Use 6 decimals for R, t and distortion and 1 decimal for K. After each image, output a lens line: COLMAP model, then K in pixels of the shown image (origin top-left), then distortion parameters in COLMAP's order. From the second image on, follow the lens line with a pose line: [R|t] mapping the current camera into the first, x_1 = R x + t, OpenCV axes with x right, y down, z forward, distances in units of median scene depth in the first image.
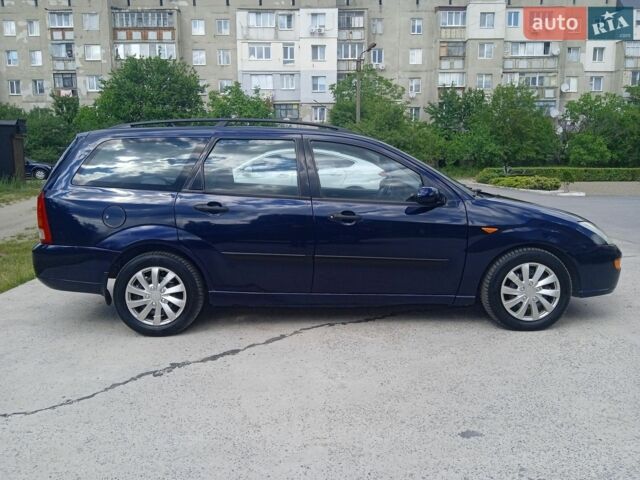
lens RADIAL K [[520.0, 0, 320.0], [0, 520.0, 240.0], [0, 0, 1]] dist [0.054912, -0.092274]
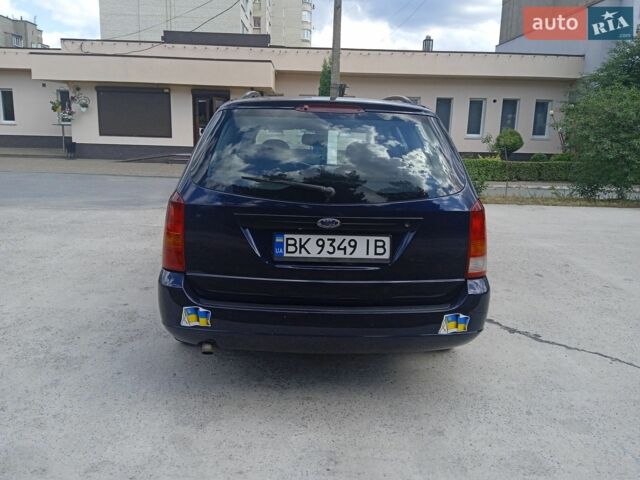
lens RADIAL K [[520.0, 0, 320.0], [0, 520.0, 240.0], [0, 0, 1]] dist [0.054912, -0.092274]
pose [[-0.005545, -0.191056, 0.981563, -0.080074], [0.117026, 0.974710, 0.190383, -0.012950], [-0.993113, 0.115924, 0.016954, 0.081496]]
